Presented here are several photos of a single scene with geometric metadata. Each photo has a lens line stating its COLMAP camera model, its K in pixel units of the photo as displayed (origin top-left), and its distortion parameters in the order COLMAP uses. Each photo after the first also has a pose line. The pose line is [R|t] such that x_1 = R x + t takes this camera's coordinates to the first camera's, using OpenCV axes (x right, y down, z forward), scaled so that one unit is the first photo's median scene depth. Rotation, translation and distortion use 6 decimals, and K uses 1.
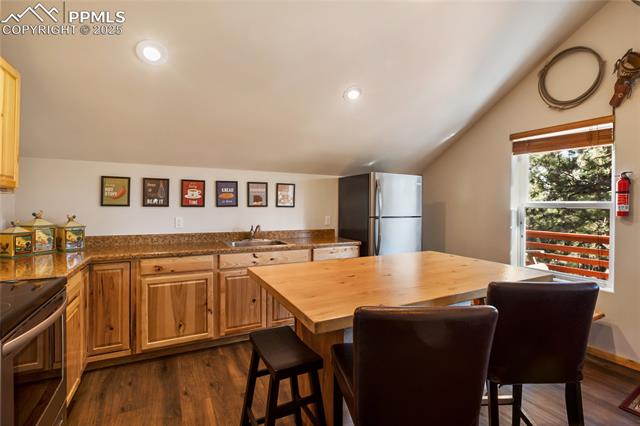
lens RADIAL K [[303.5, 0, 332.5], [0, 303.5, 203.3], [0, 0, 1]] dist [-0.047100, 0.020234]
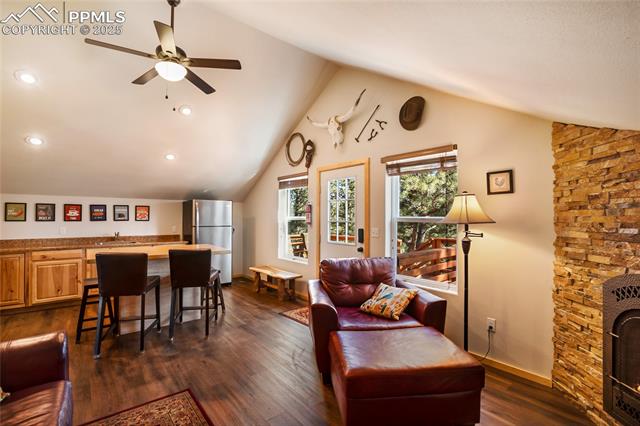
lens RADIAL K [[290.1, 0, 315.4], [0, 290.1, 214.1], [0, 0, 1]] dist [-0.044024, 0.016294]
pose [[0.984595, -0.005005, 0.174781, 0.561856], [0.005945, 0.999971, -0.004857, -0.011433], [-0.174752, 0.005822, 0.984595, -0.732484]]
